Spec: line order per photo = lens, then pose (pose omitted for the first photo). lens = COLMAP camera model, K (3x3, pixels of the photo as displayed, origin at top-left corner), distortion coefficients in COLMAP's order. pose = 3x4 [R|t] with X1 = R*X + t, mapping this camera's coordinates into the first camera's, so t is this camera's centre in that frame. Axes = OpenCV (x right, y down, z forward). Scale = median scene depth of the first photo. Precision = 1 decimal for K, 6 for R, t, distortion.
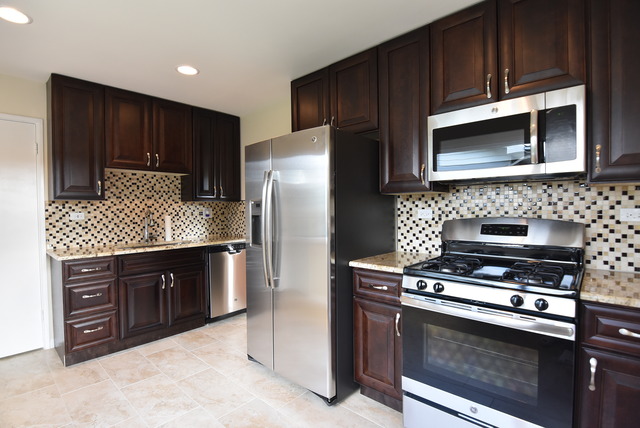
lens RADIAL K [[307.0, 0, 317.7], [0, 307.0, 212.8], [0, 0, 1]] dist [-0.026544, -0.004059]
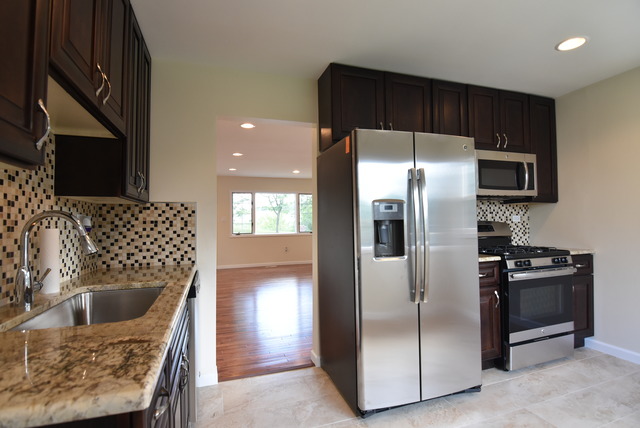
lens RADIAL K [[307.0, 0, 317.3], [0, 307.0, 214.3], [0, 0, 1]] dist [-0.026544, -0.004059]
pose [[0.489490, 0.025000, 0.871651, -1.338834], [0.024388, 0.998805, -0.042342, 0.030496], [-0.871668, 0.041984, 0.488295, 1.051903]]
